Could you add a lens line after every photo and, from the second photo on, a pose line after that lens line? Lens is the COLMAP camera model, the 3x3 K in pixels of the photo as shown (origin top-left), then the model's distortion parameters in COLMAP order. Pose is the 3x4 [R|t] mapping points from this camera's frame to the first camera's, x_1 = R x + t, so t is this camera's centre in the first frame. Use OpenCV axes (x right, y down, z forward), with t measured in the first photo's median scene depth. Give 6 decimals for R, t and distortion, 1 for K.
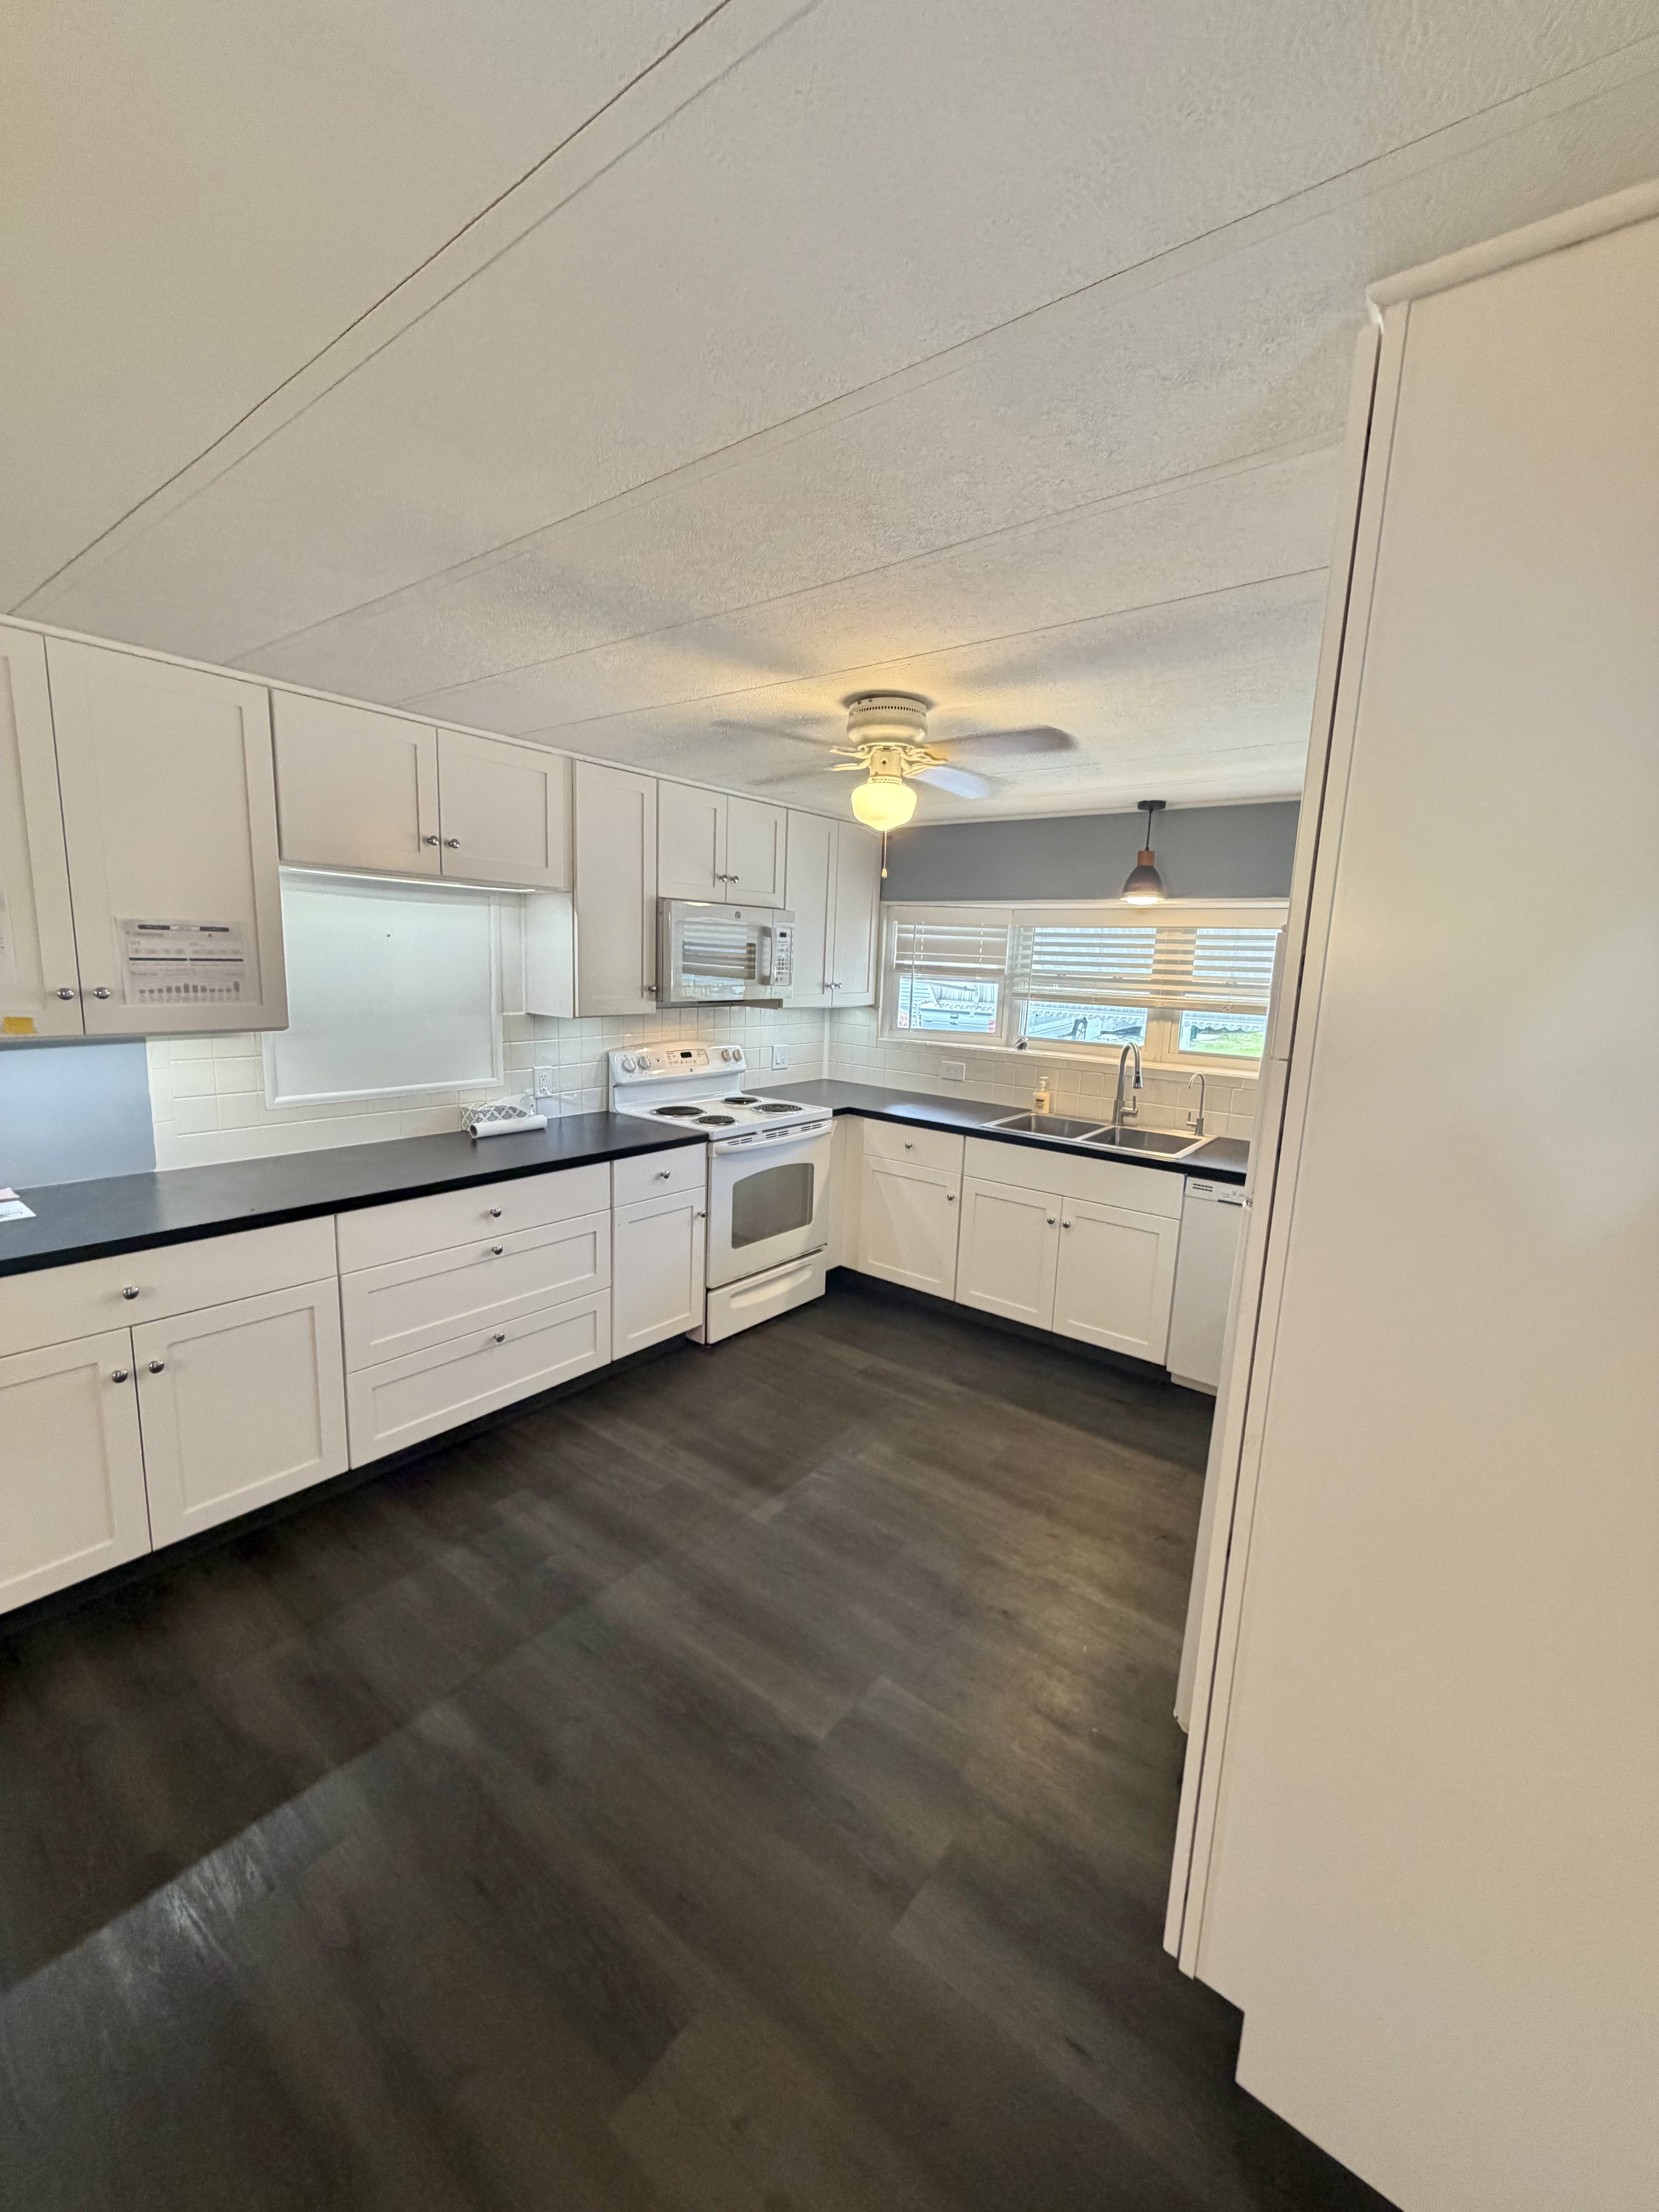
lens RADIAL K [[880.1, 0, 840.2], [0, 880.1, 1118.2], [0, 0, 1]] dist [-0.000680, -0.000545]
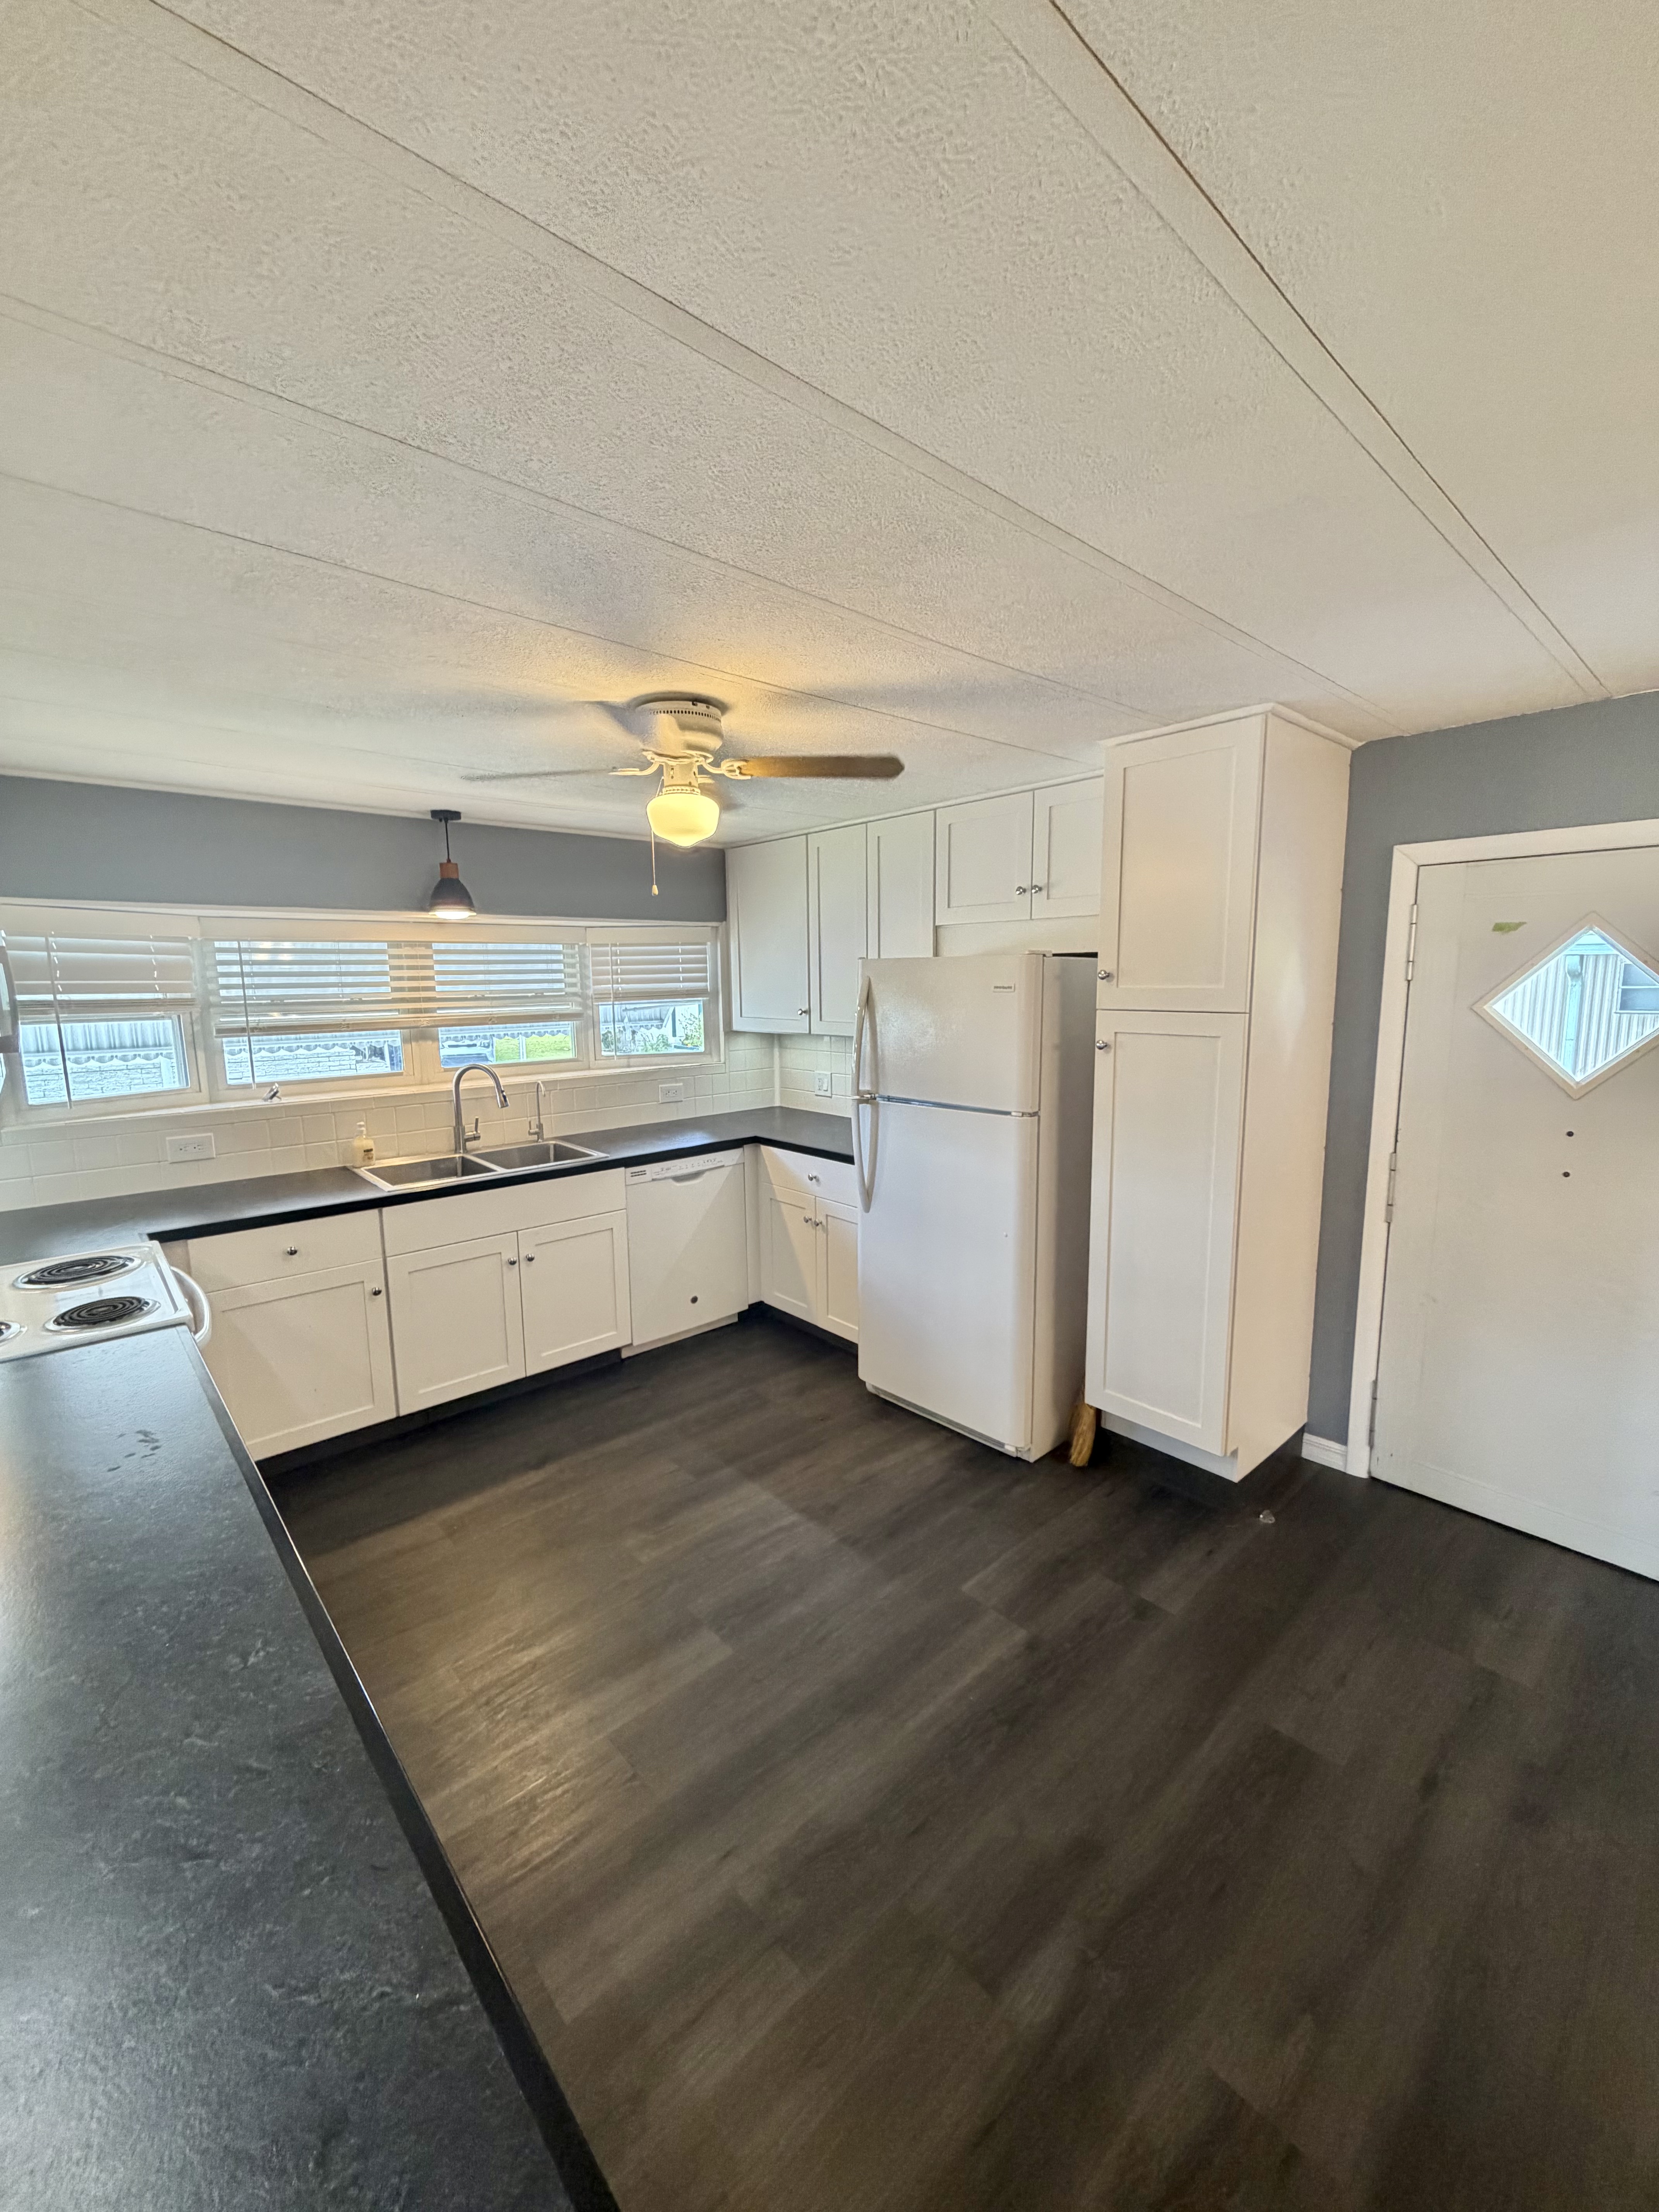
lens RADIAL K [[880.1, 0, 842.2], [0, 880.1, 1100.7], [0, 0, 1]] dist [-0.000680, -0.000545]
pose [[0.177570, -0.174077, 0.968590, -0.526172], [0.201538, 0.969803, 0.137347, -0.096134], [-0.963250, 0.170819, 0.207291, 0.423226]]
